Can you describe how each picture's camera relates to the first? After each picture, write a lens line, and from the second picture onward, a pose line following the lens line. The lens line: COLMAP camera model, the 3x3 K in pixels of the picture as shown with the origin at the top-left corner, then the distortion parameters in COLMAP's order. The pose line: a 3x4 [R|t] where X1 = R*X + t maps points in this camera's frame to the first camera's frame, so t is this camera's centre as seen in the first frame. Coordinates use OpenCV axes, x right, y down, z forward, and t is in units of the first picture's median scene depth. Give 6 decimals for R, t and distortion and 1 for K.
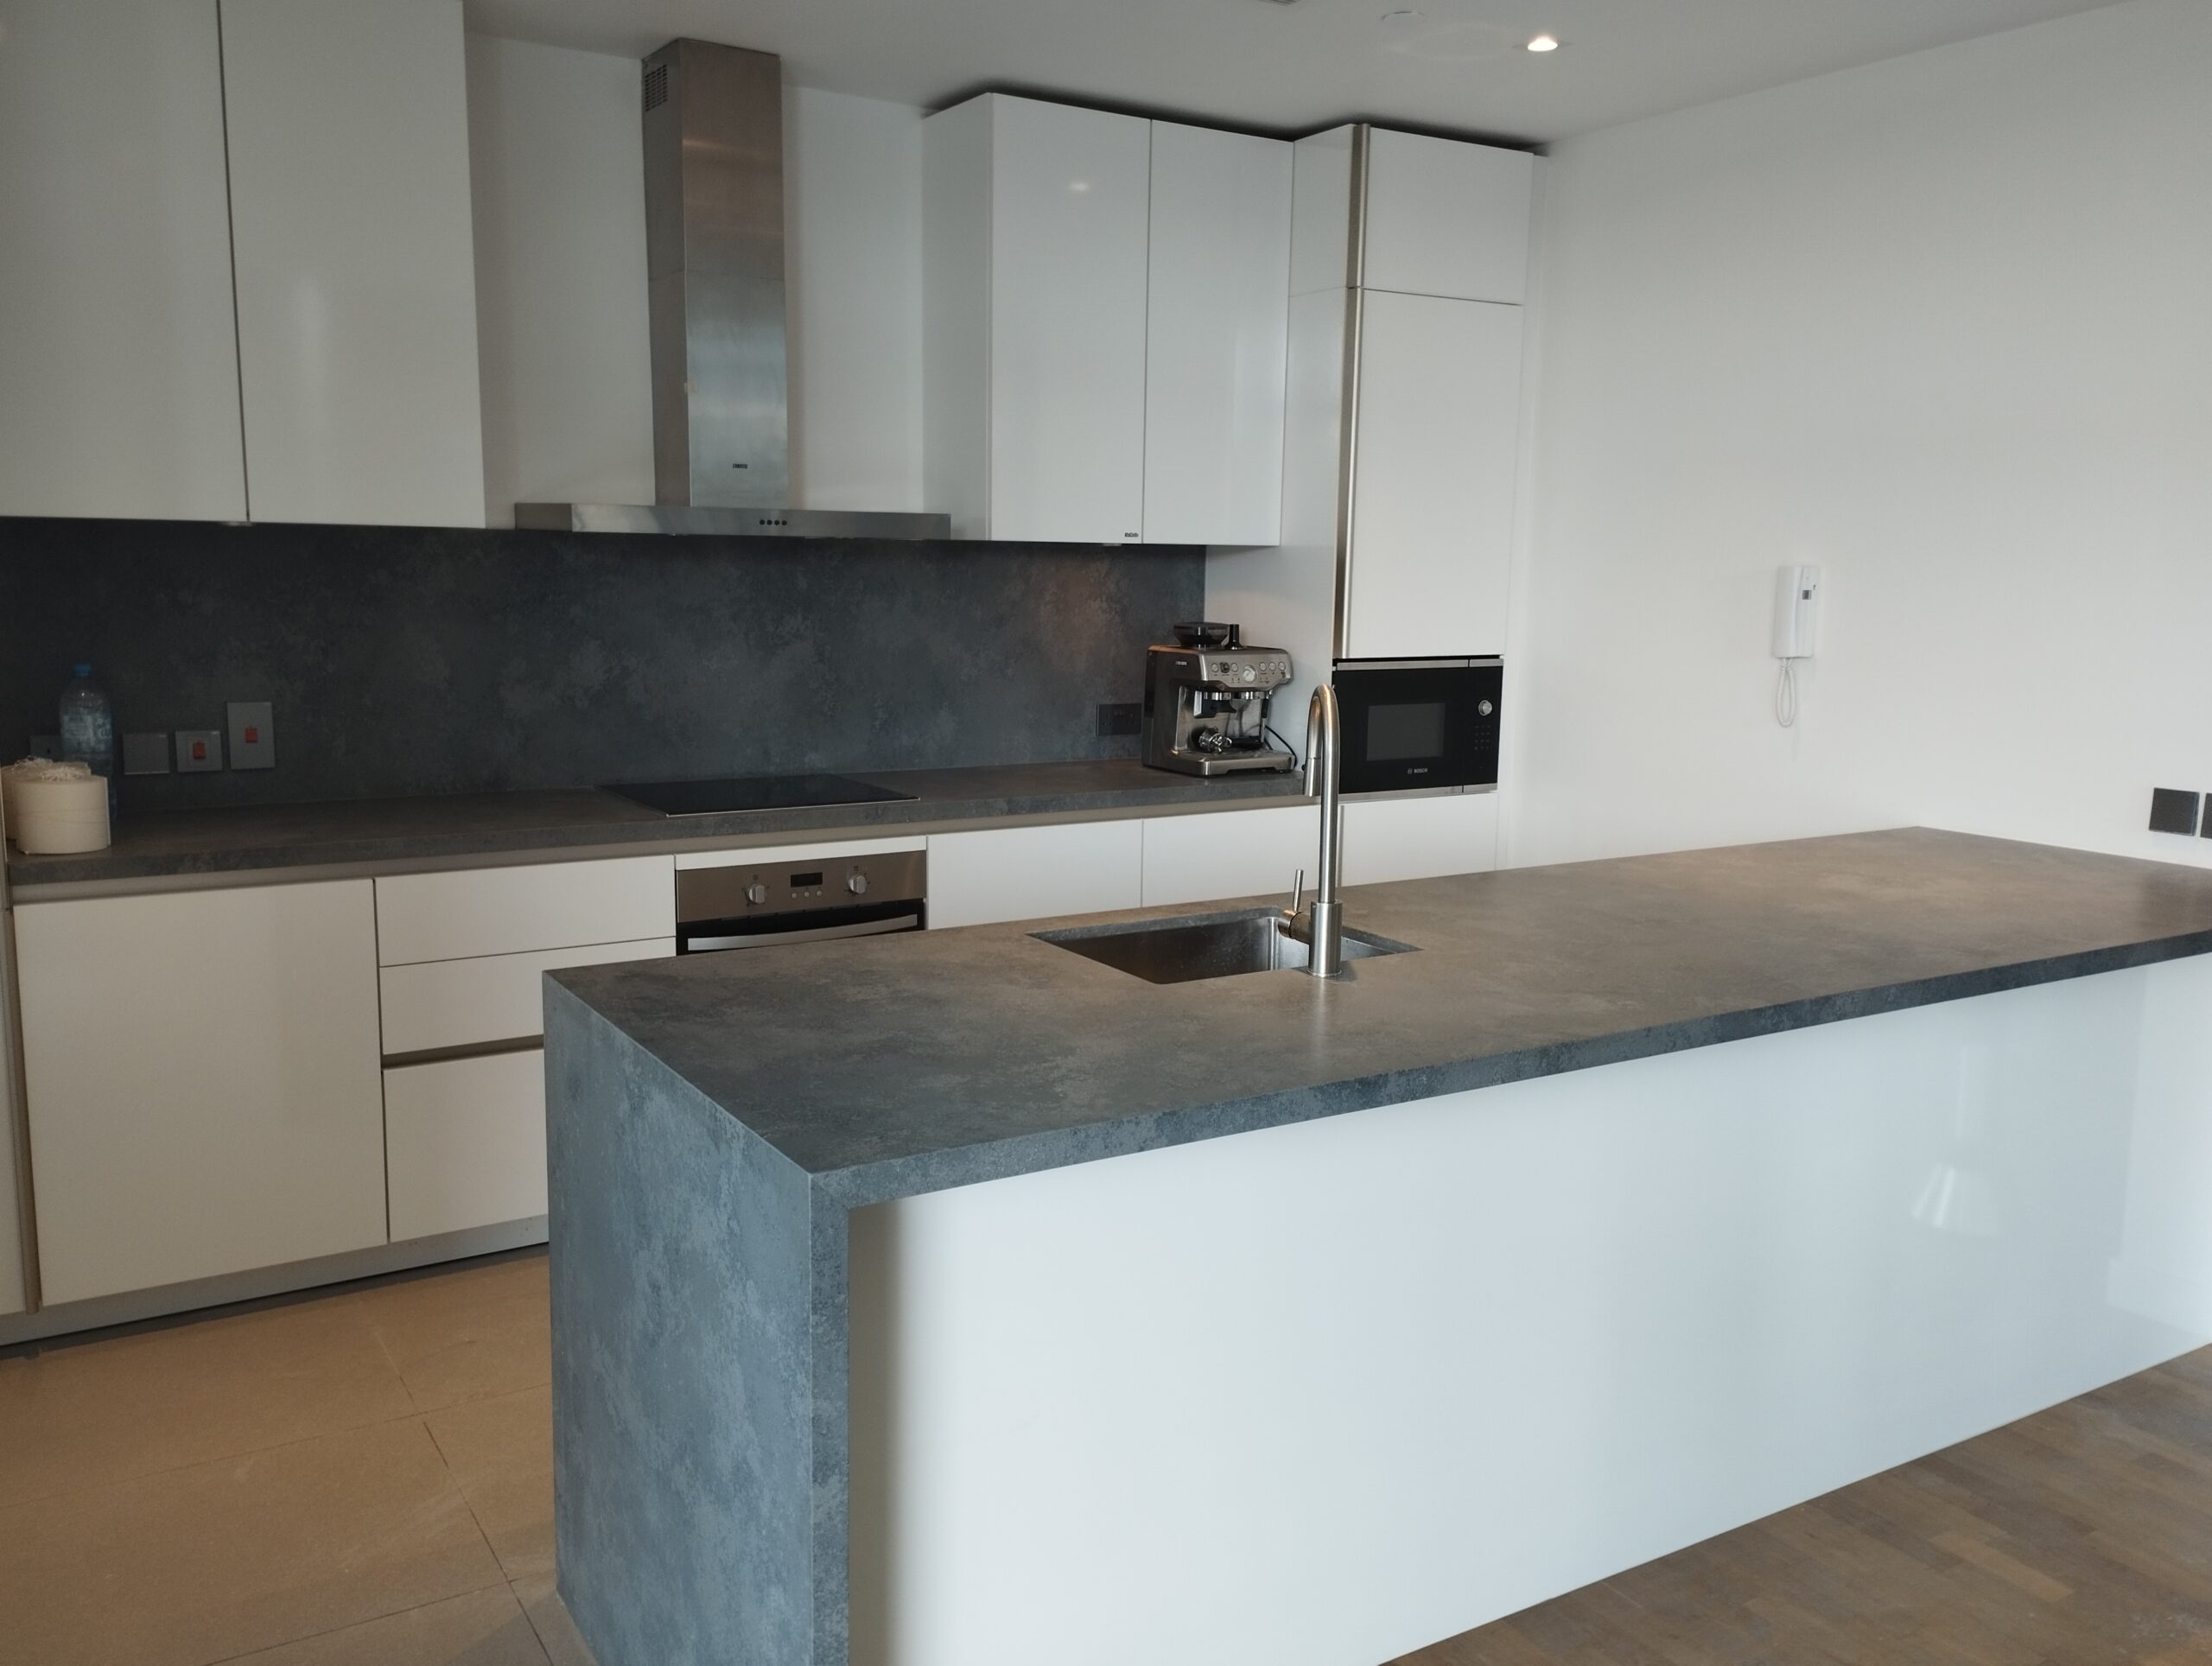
lens RADIAL K [[1774.6, 0, 1103.6], [0, 1774.6, 838.3], [0, 0, 1]] dist [0.034302, -0.001089]
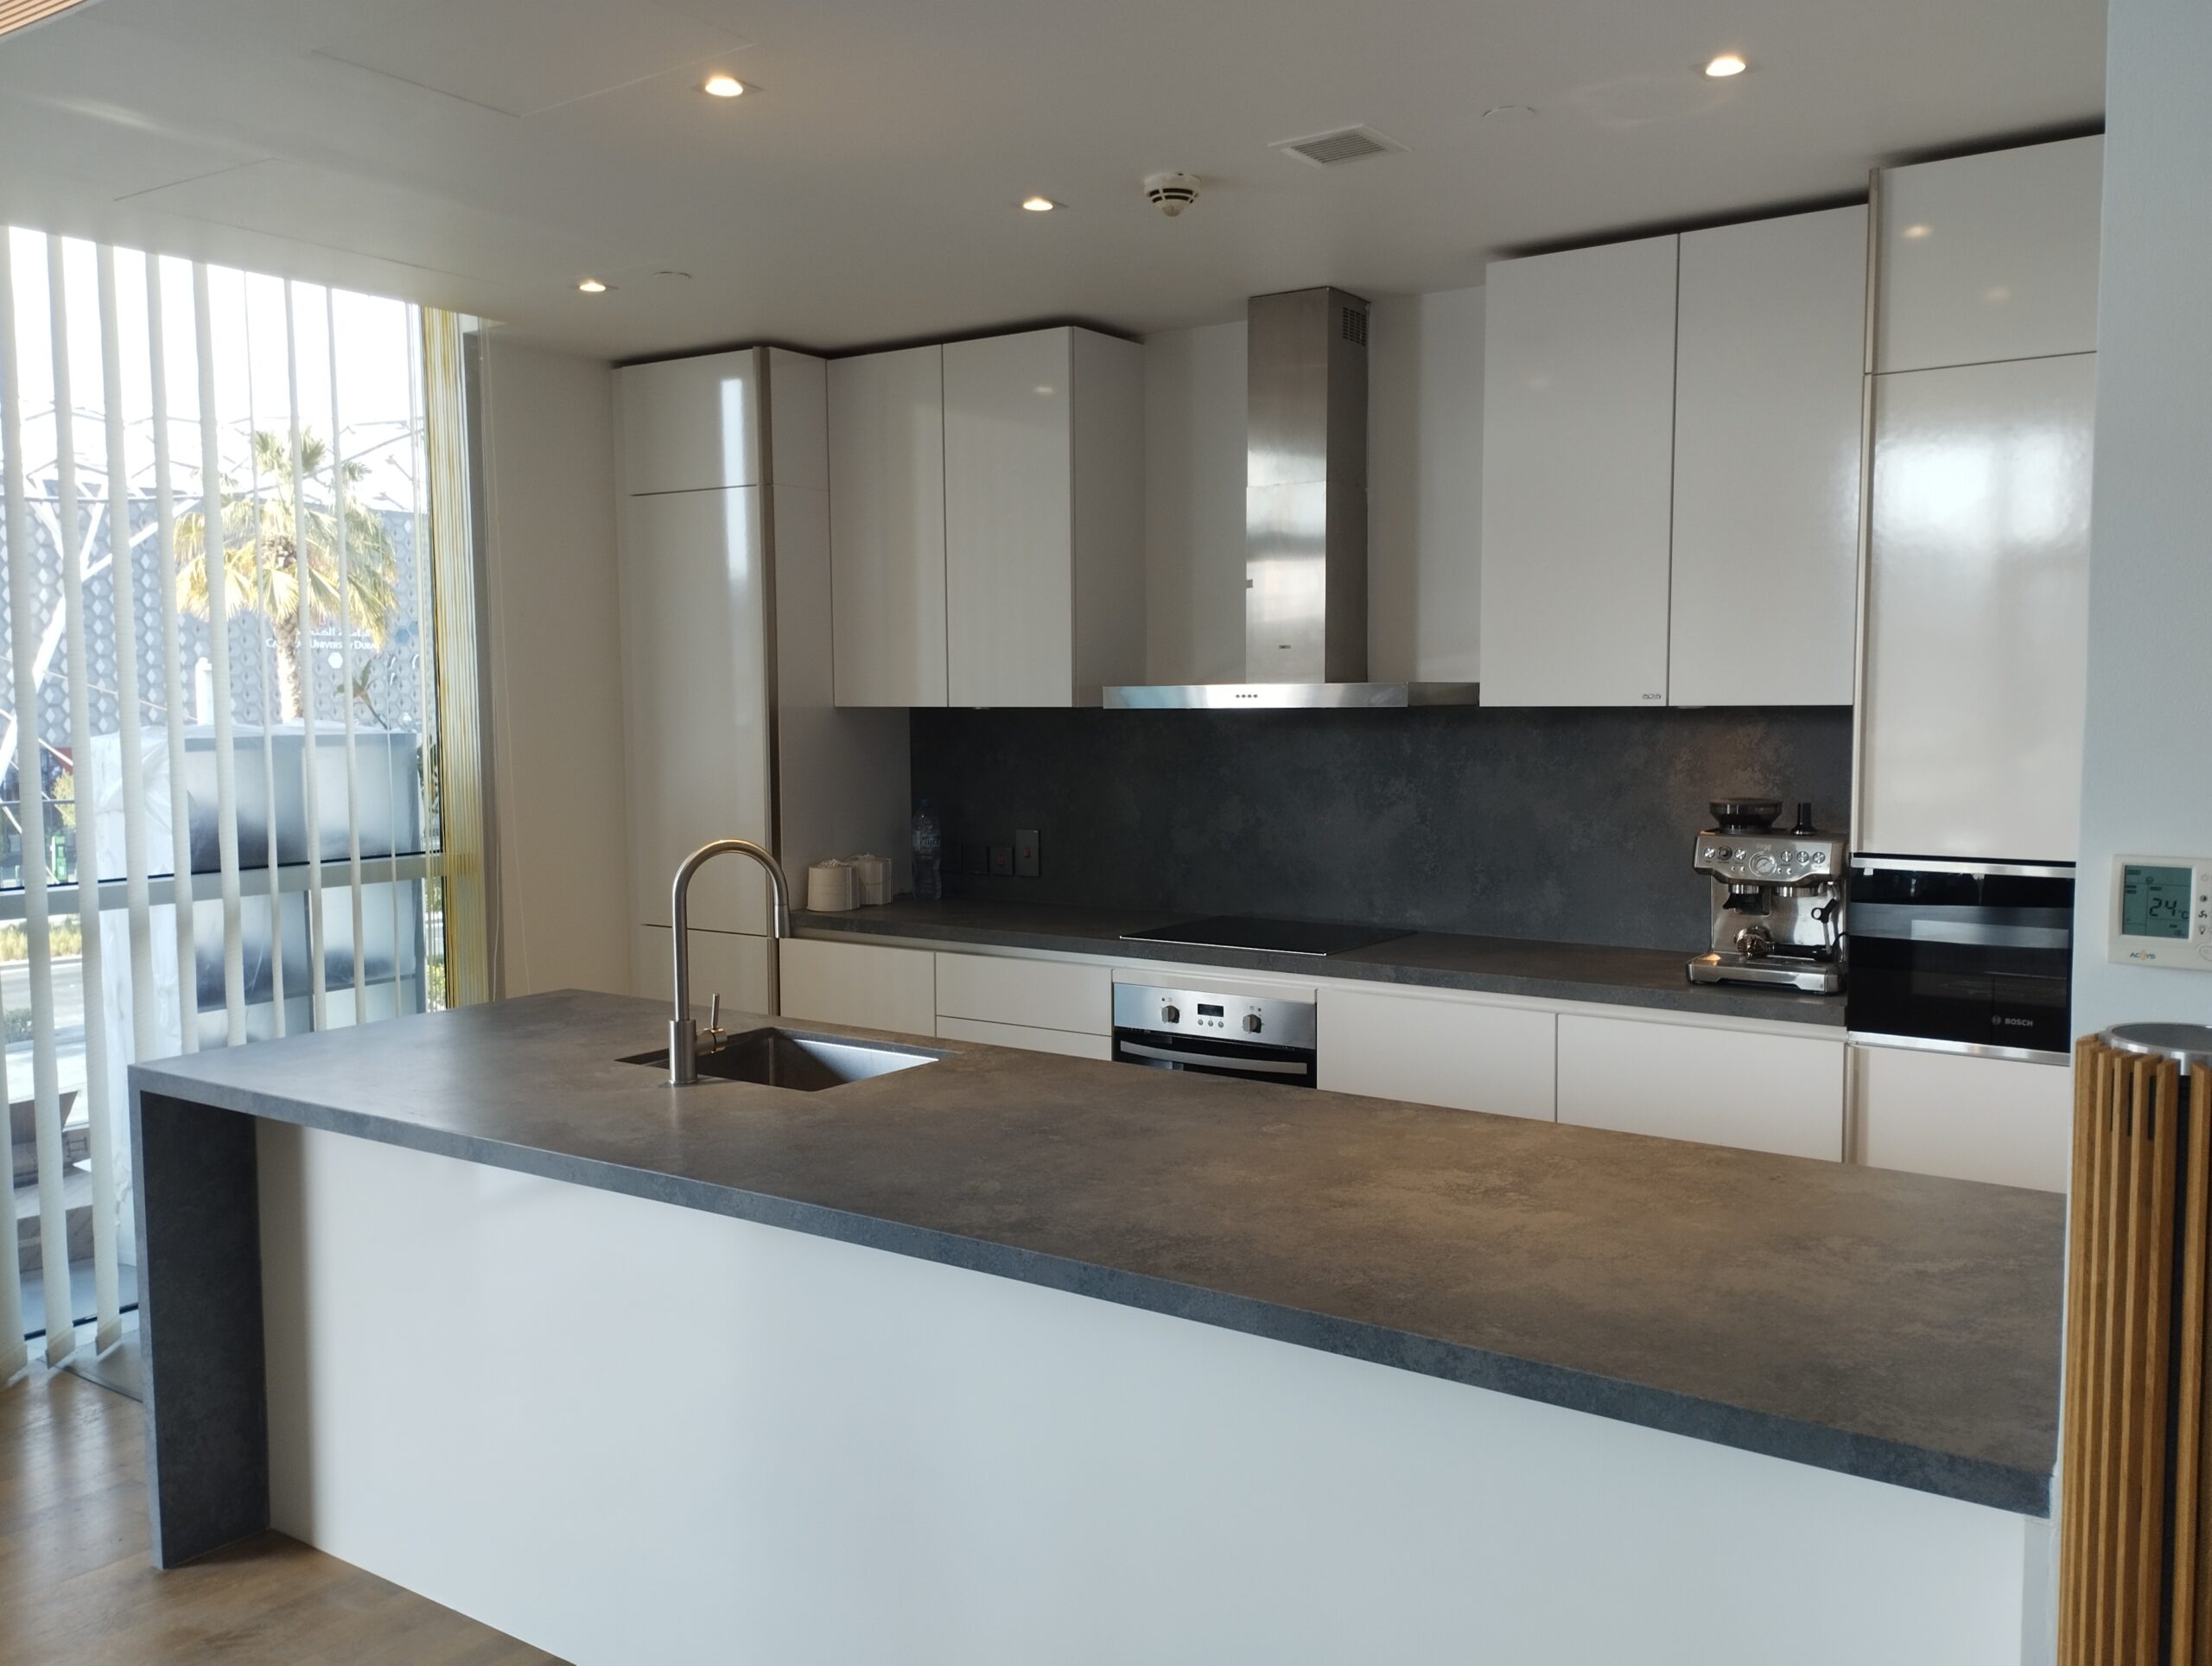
lens RADIAL K [[1774.6, 0, 1104.0], [0, 1774.6, 828.4], [0, 0, 1]] dist [0.034302, -0.001089]
pose [[0.403497, 0.050460, -0.913588, 0.718822], [-0.130386, 0.991459, -0.002826, -0.068912], [0.905643, 0.120259, 0.406630, 0.406219]]
